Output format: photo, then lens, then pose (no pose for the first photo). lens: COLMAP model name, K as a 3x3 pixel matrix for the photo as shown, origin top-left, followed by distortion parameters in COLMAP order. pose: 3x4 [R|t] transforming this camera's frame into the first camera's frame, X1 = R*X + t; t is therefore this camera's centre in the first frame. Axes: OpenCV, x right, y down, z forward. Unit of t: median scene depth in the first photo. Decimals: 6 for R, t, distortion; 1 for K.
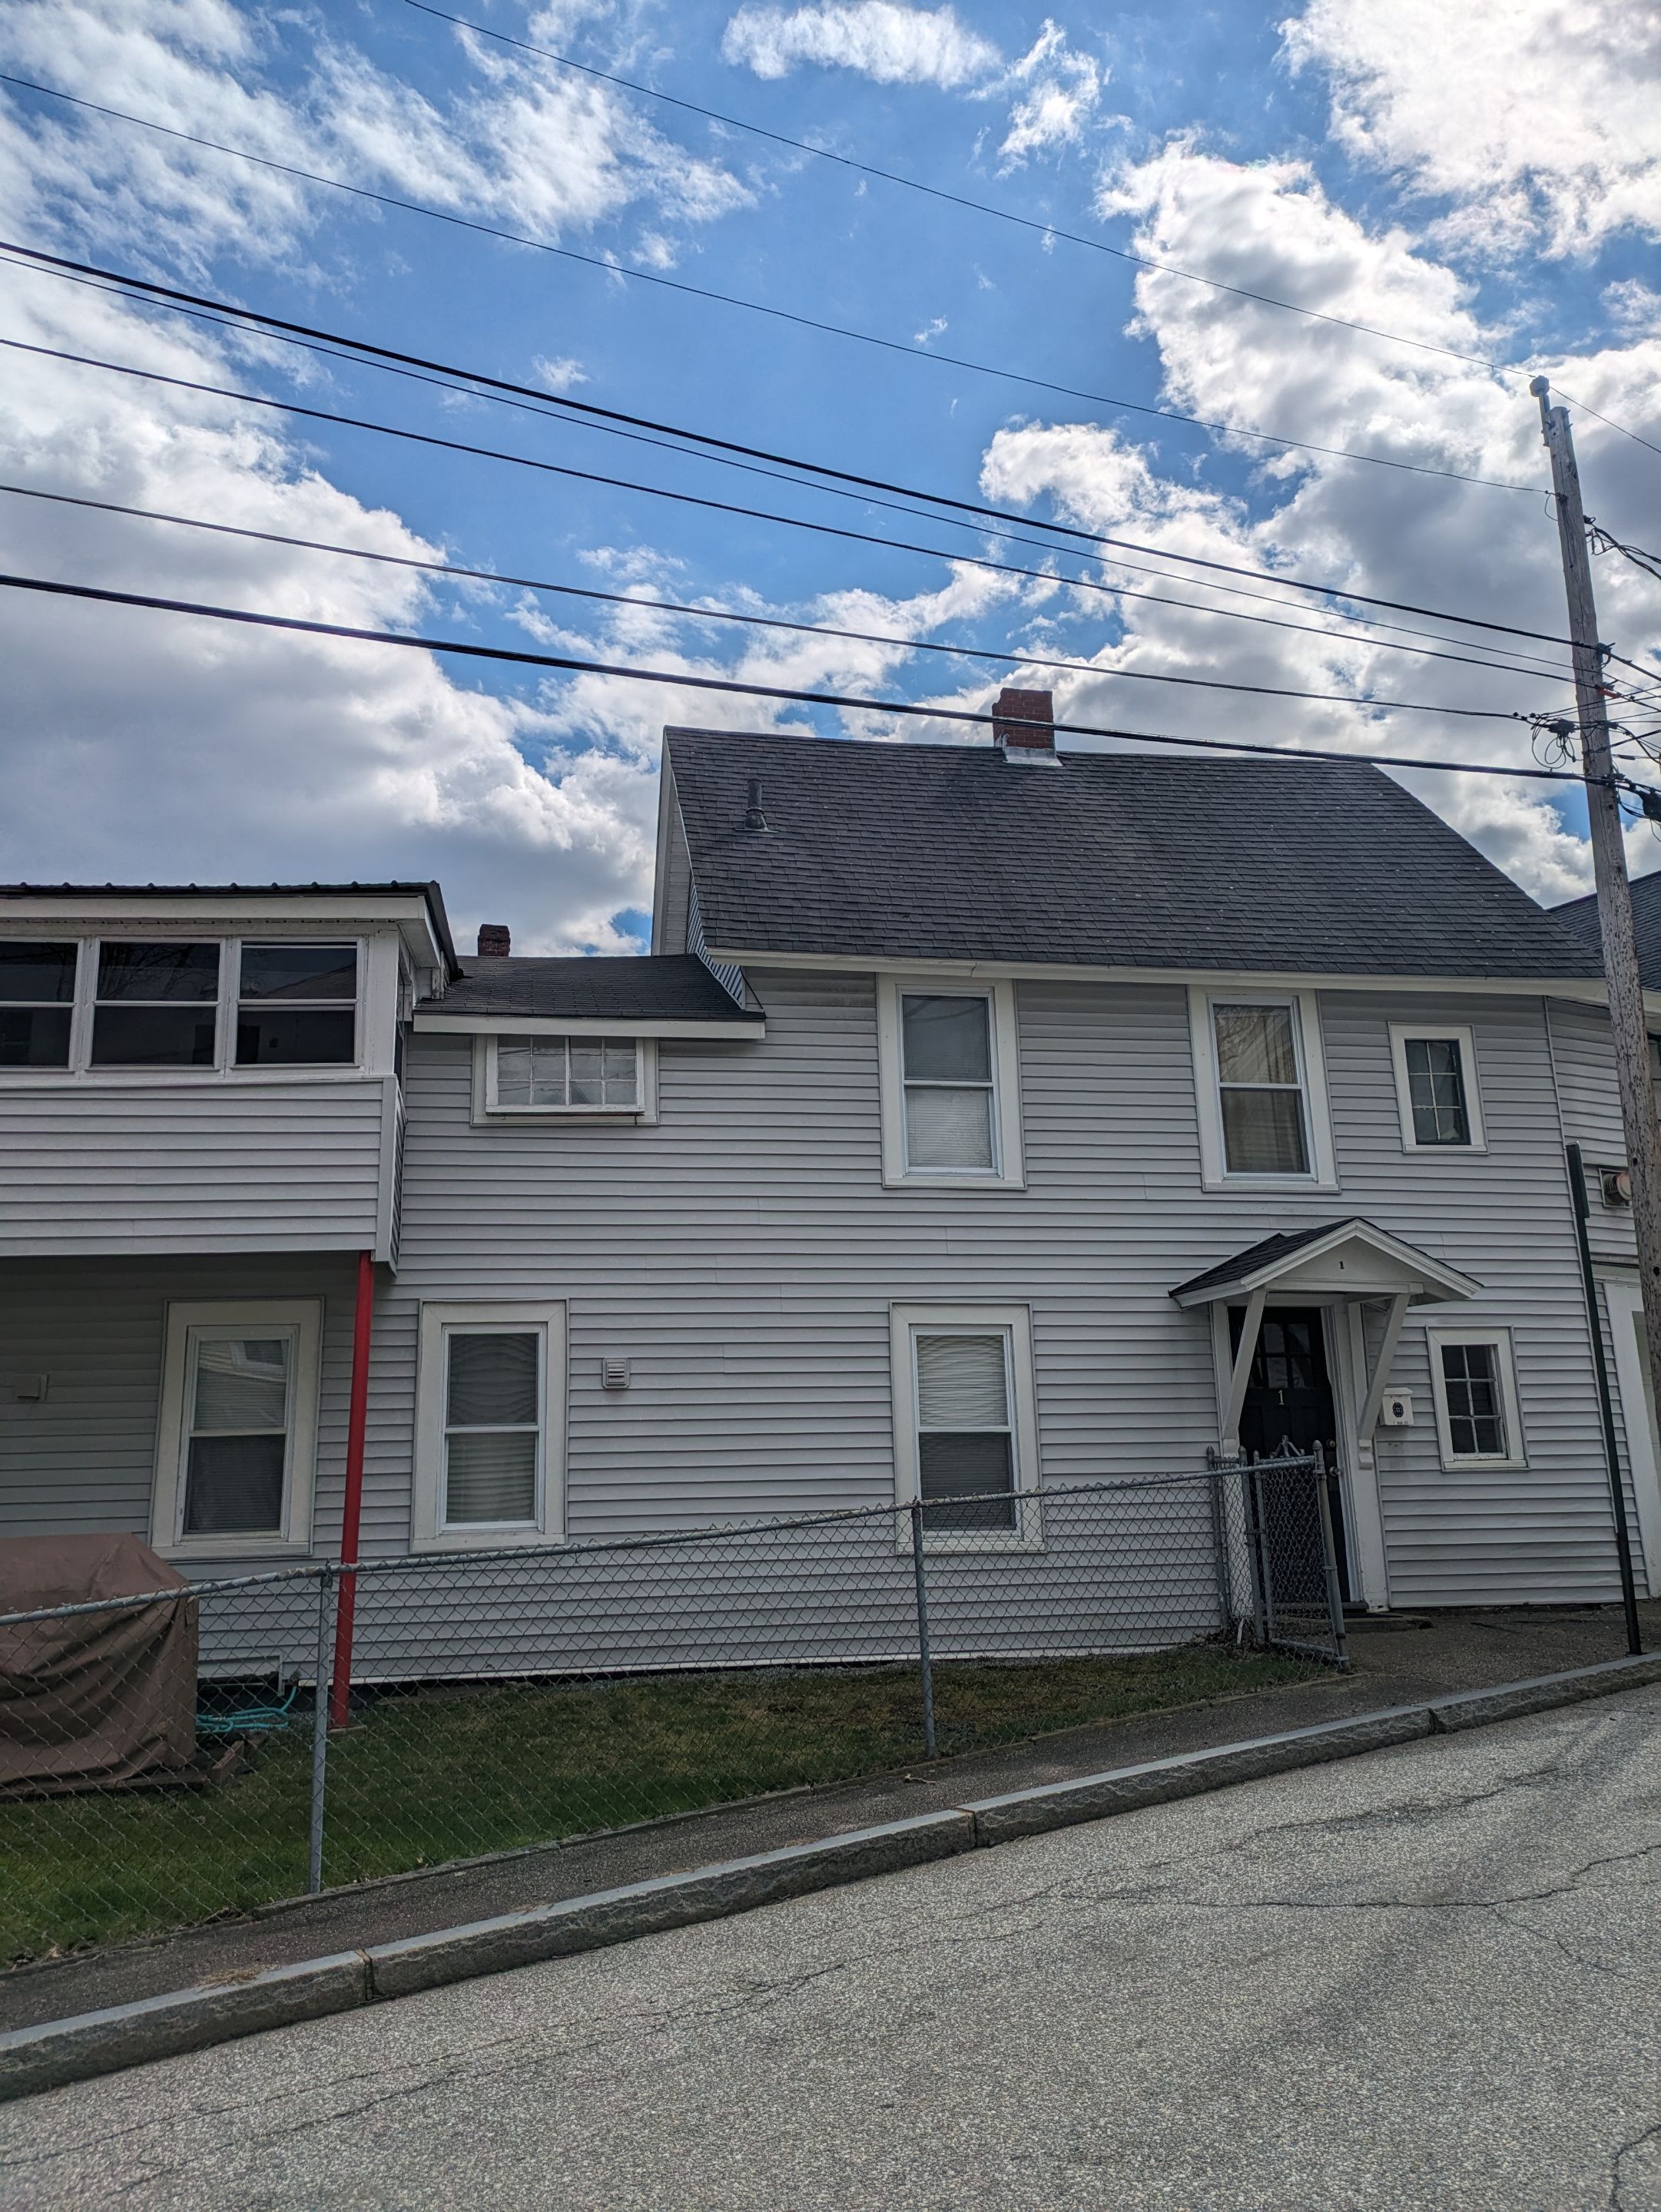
lens RADIAL K [[1526.2, 0, 830.5], [0, 1526.2, 1106.0], [0, 0, 1]] dist [0.039695, 0.003167]
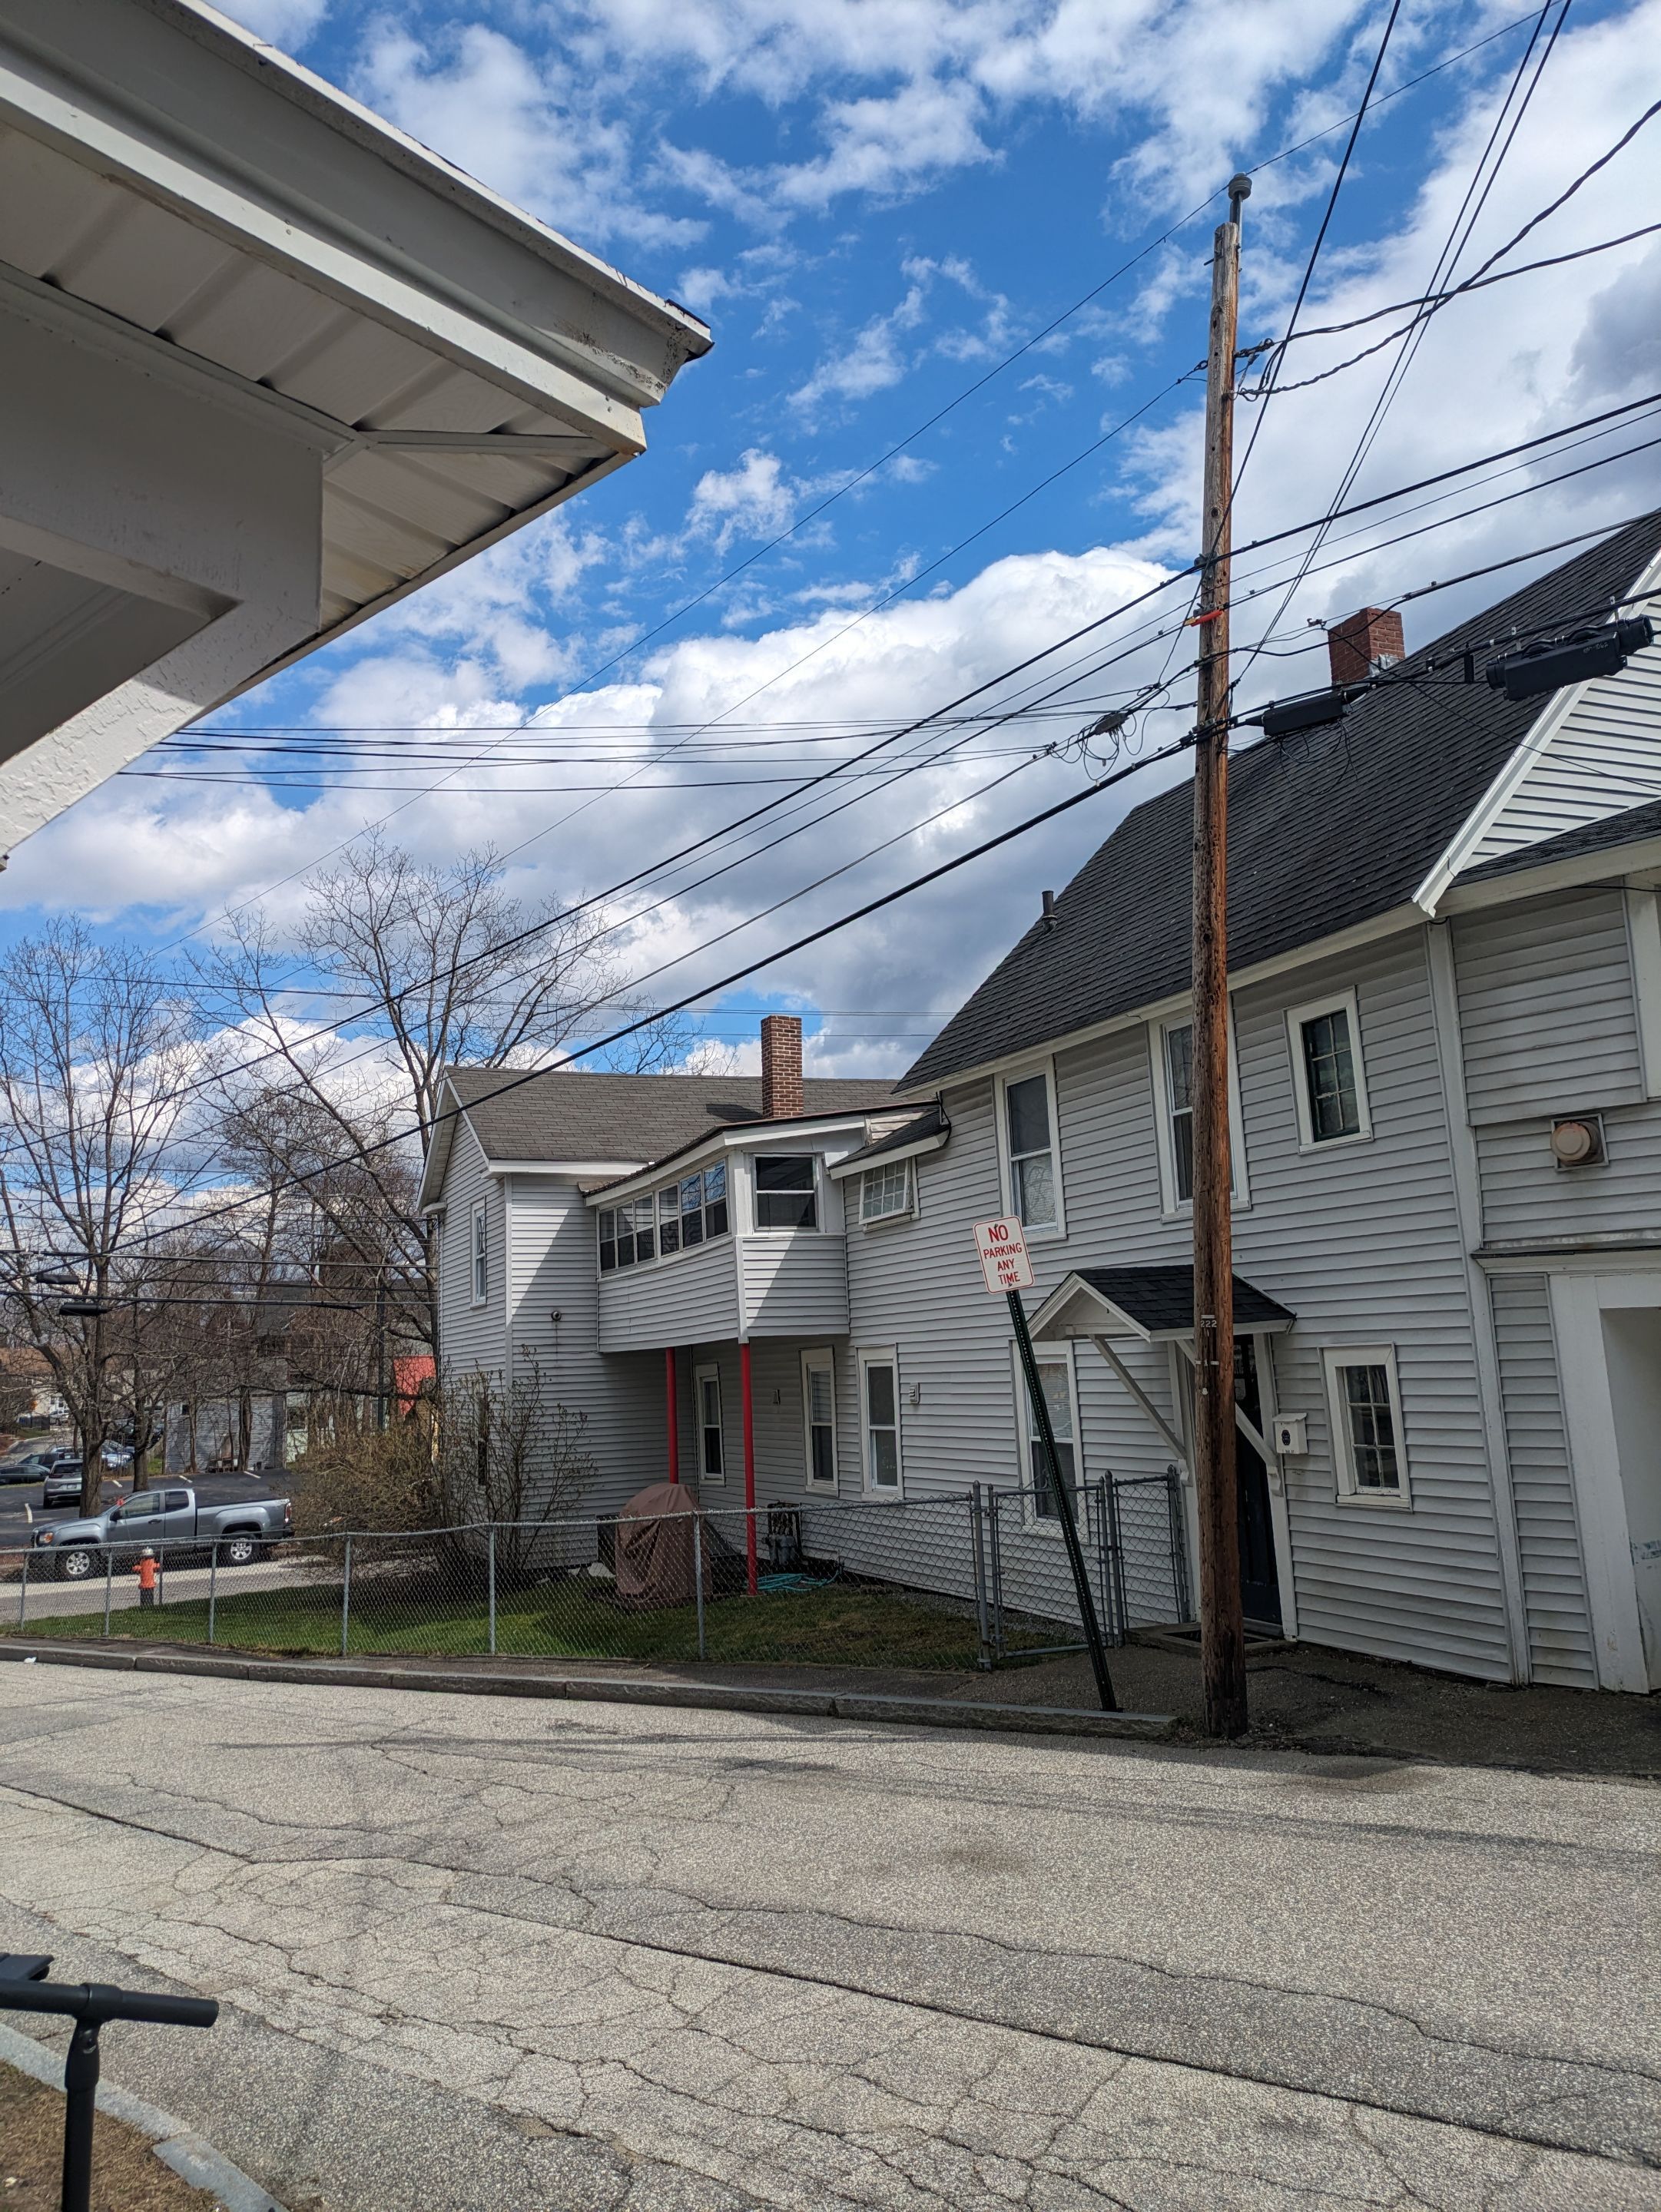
lens RADIAL K [[1526.2, 0, 830.5], [0, 1526.2, 1106.0], [0, 0, 1]] dist [0.039695, 0.003167]
pose [[0.292808, -0.157221, -0.943157, 1.127938], [0.253177, 0.963931, -0.082084, 0.006625], [0.922044, -0.214751, 0.322052, 0.446006]]
